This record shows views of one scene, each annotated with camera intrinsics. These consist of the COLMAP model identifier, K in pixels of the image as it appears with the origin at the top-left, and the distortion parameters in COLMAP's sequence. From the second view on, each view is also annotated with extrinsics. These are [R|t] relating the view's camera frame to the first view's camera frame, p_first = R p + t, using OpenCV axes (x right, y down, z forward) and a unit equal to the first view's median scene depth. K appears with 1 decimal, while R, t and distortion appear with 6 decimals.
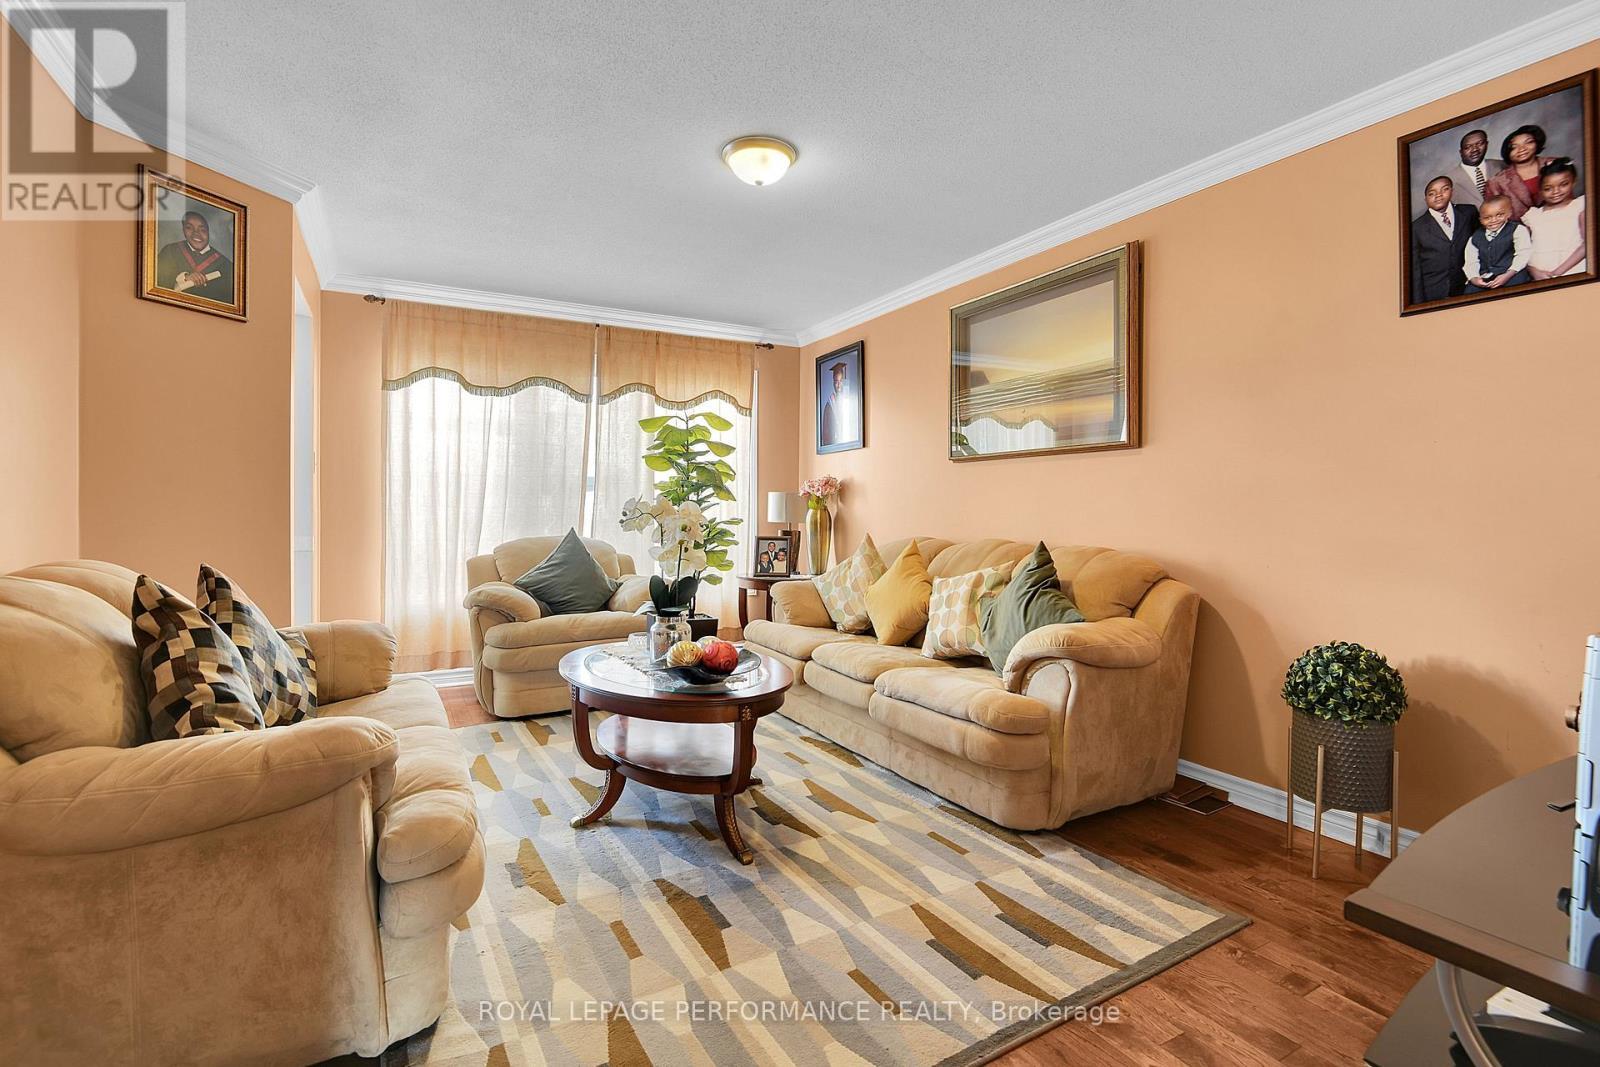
lens RADIAL K [[743.7, 0, 807.9], [0, 743.7, 522.4], [0, 0, 1]] dist [-0.019915, -0.001085]
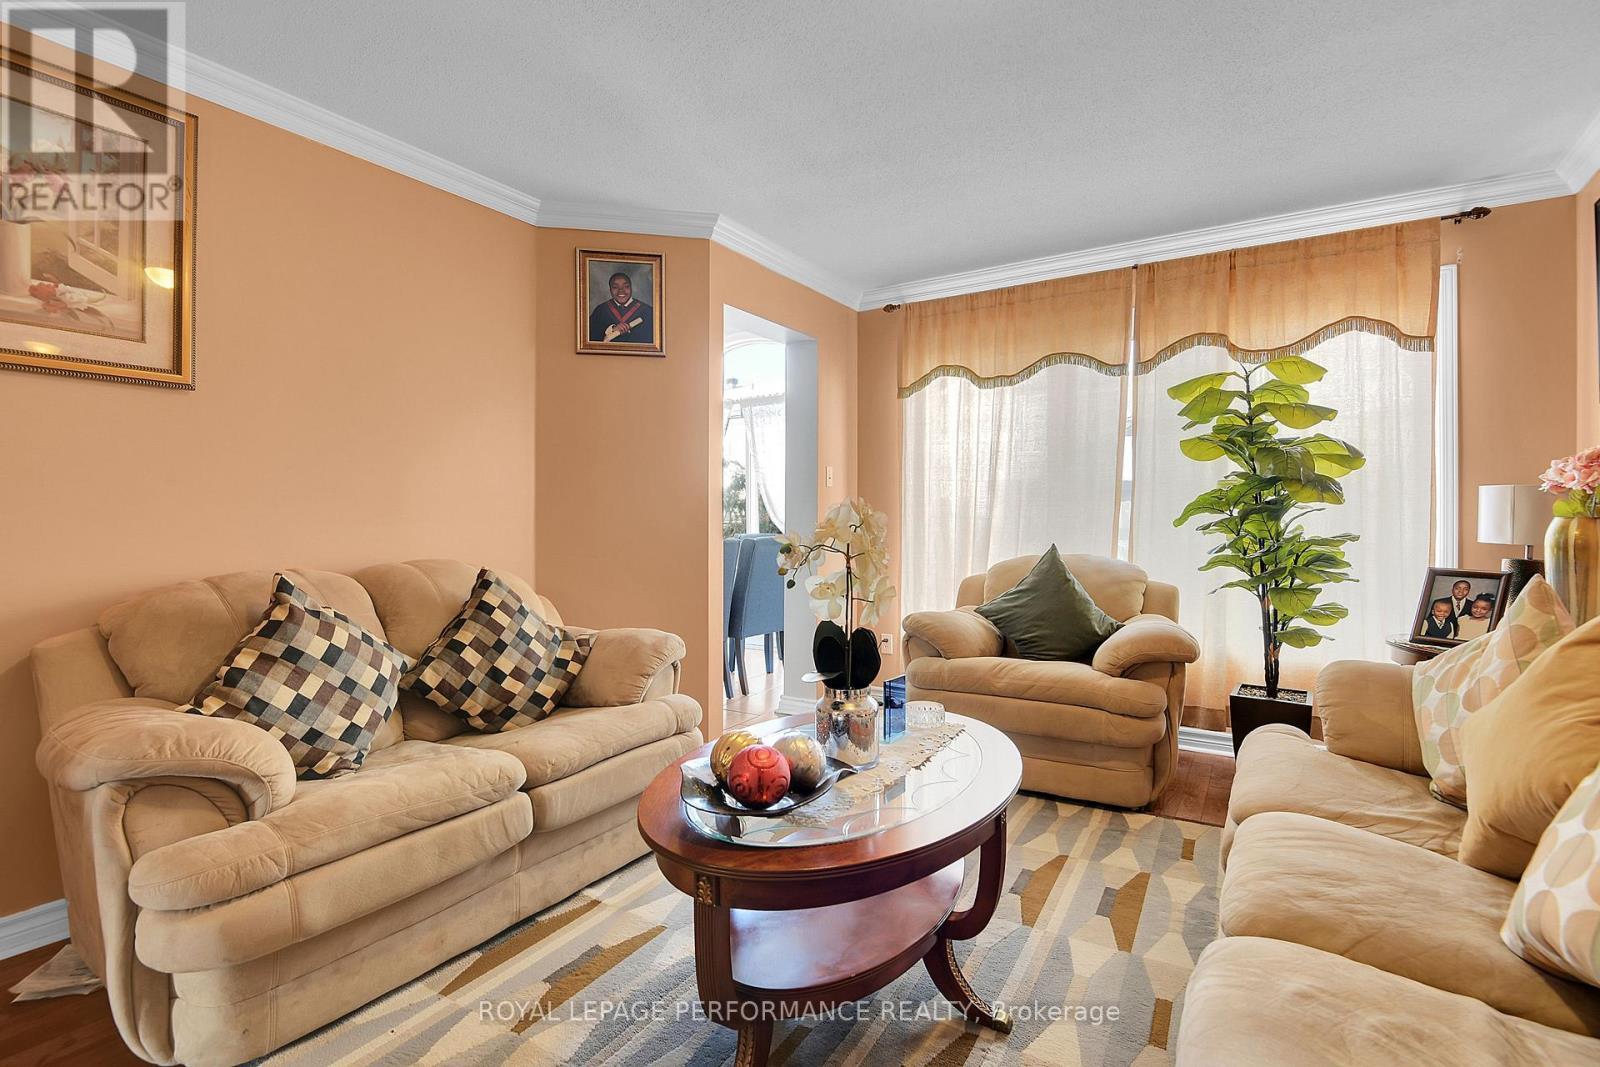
lens RADIAL K [[743.7, 0, 807.0], [0, 743.7, 521.4], [0, 0, 1]] dist [-0.019915, -0.001085]
pose [[0.474259, -0.001418, -0.880384, 0.204114], [-0.012536, 0.999886, -0.008364, -0.005668], [0.880296, 0.015003, 0.474187, 0.377190]]
